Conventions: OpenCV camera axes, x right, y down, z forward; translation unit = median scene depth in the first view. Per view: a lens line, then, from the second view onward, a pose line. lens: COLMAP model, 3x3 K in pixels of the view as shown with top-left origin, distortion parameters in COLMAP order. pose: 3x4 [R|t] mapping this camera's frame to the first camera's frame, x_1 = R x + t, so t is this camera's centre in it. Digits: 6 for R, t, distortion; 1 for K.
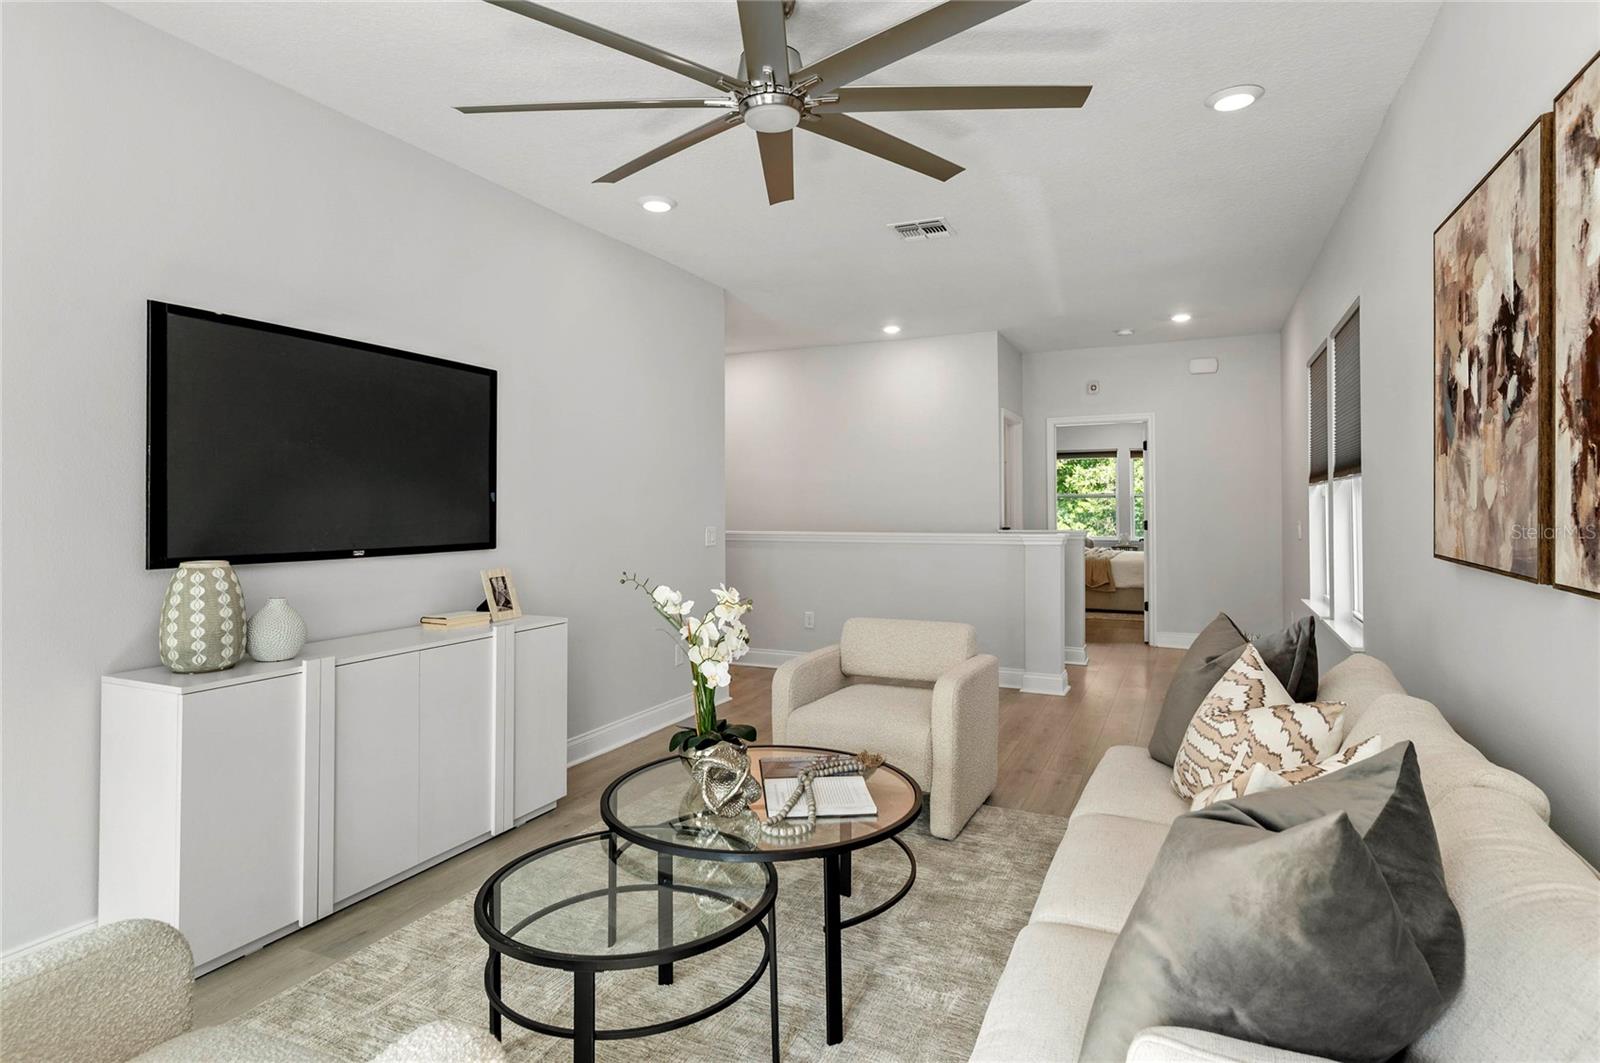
lens RADIAL K [[839.9, 0, 800.0], [0, 839.9, 531.5], [0, 0, 1]] dist [0.027506, -0.017181]
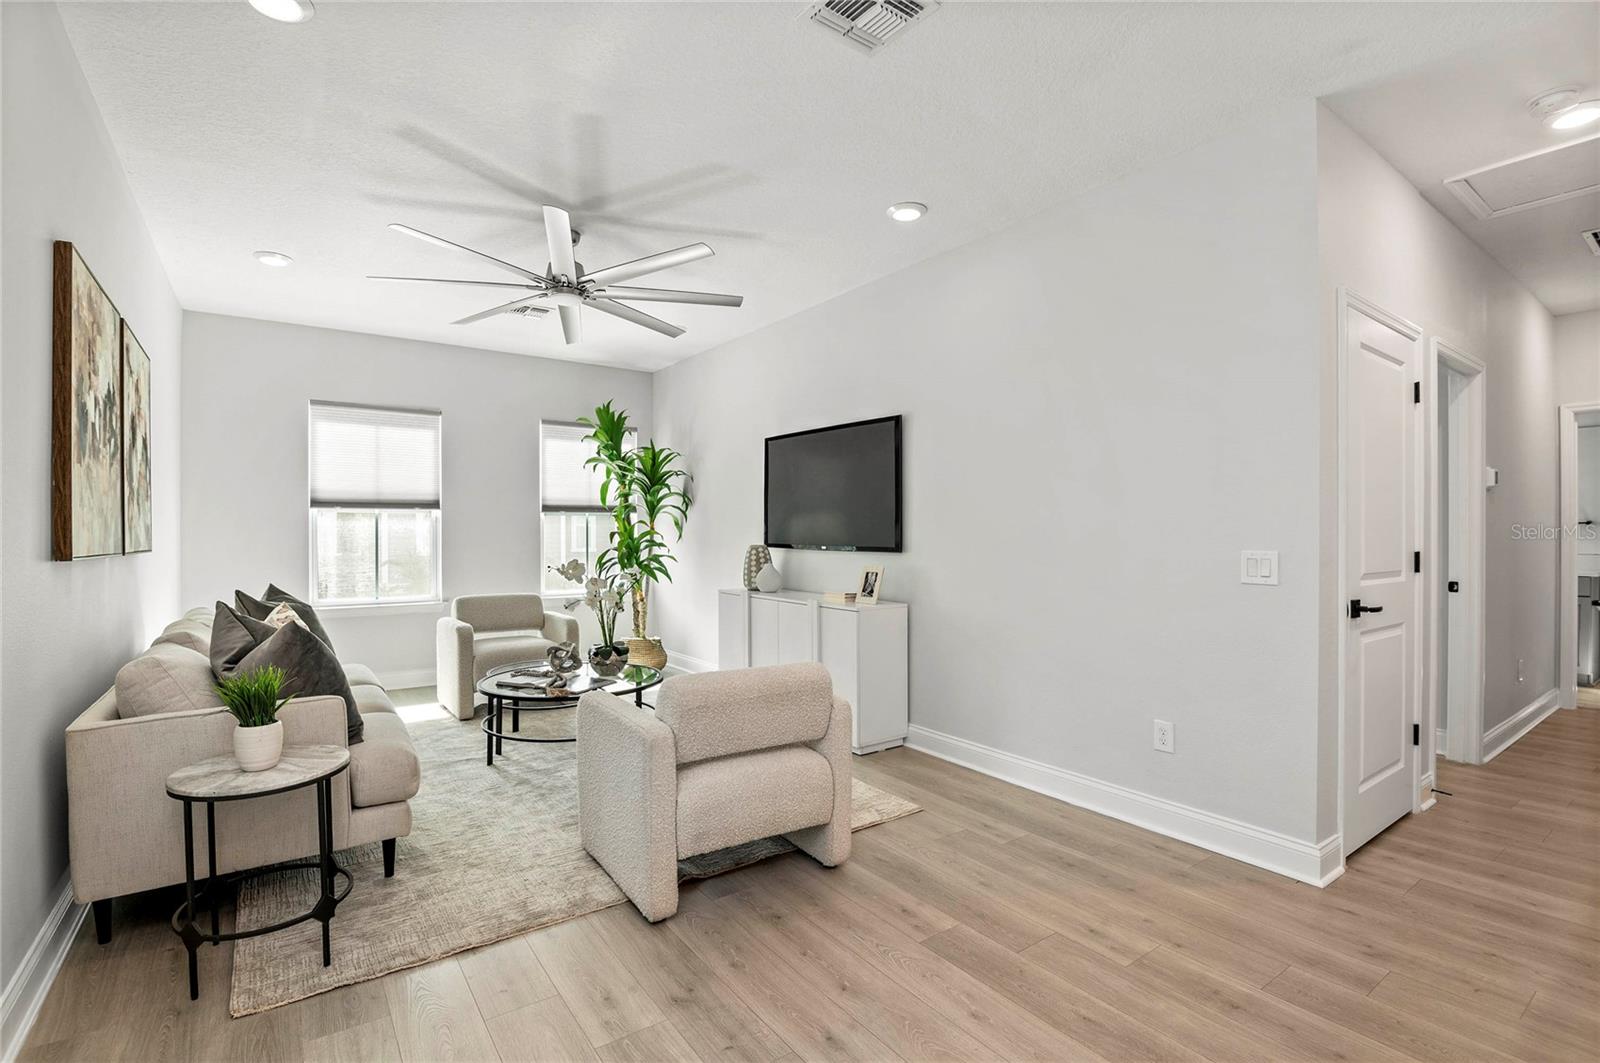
lens RADIAL K [[743.8, 0, 800.0], [0, 743.8, 531.5], [0, 0, 1]] dist [-0.003530, -0.000353]
pose [[-0.479486, 0.001166, -0.877549, 1.479421], [-0.026993, 0.999506, 0.016077, -0.054343], [0.877134, 0.031396, -0.479218, 2.925819]]
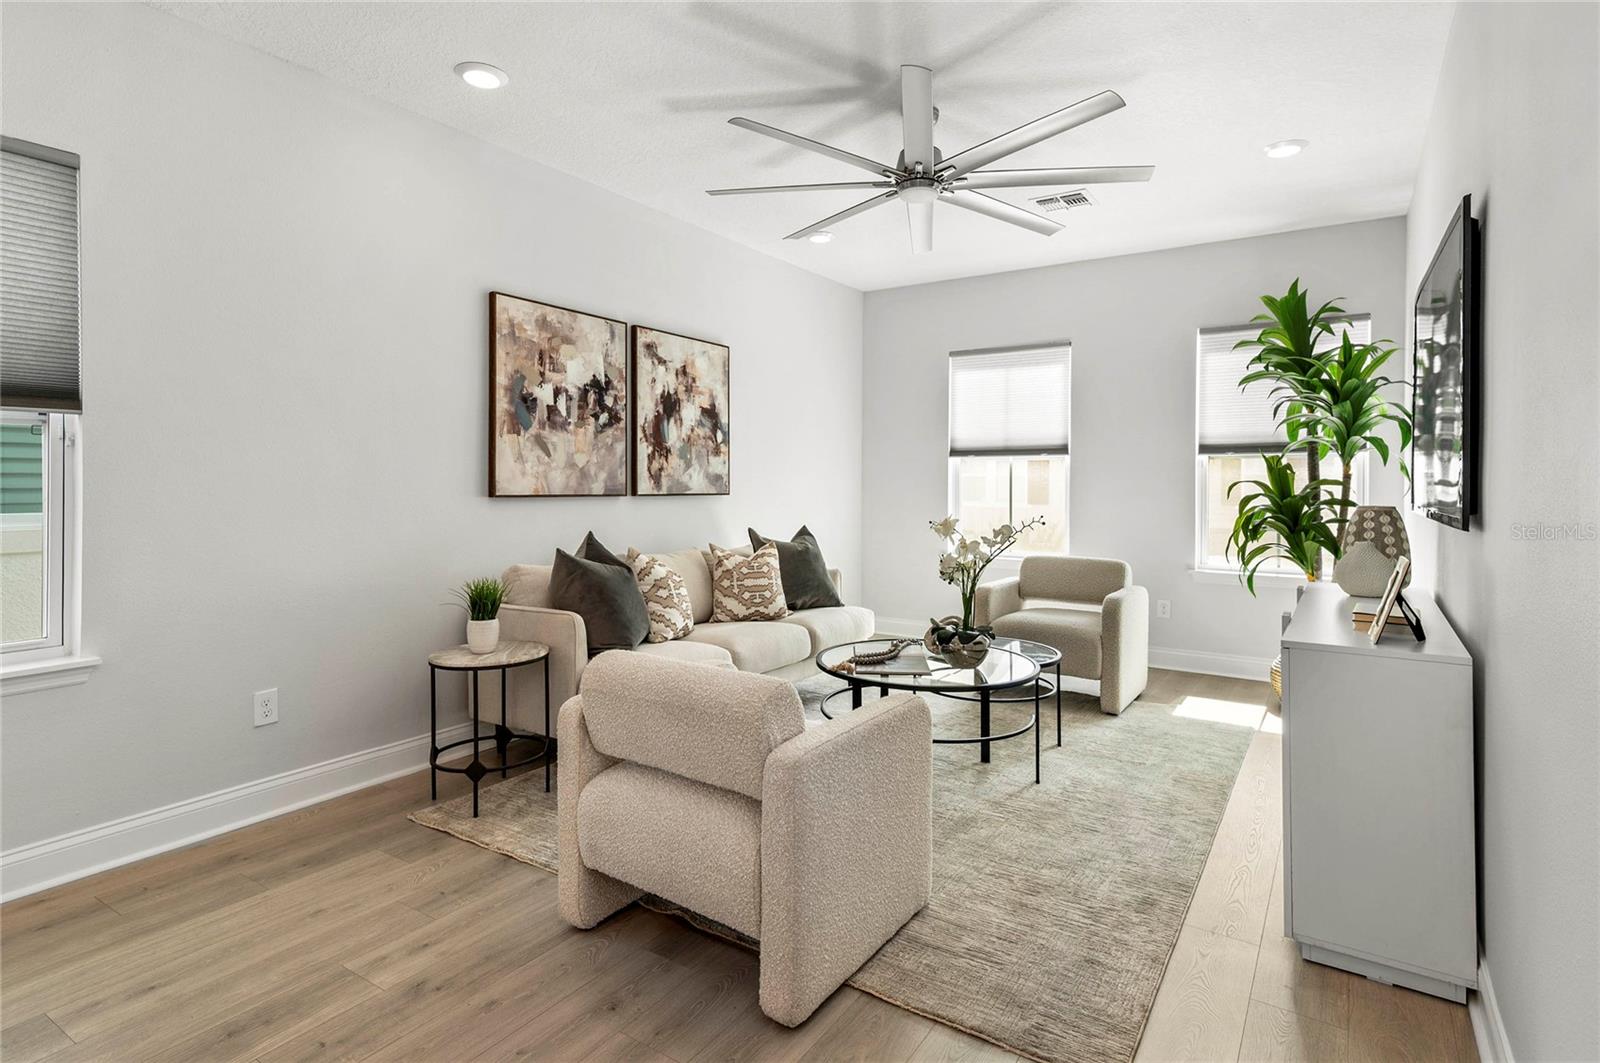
lens RADIAL K [[844.5, 0, 795.0], [0, 844.5, 487.6], [0, 0, 1]] dist [0.035668, 0.000077]
pose [[-0.989554, -0.001794, 0.144152, -0.045122], [0.004001, 0.999196, 0.039902, -0.065047], [-0.144108, 0.040062, -0.988751, 3.317537]]
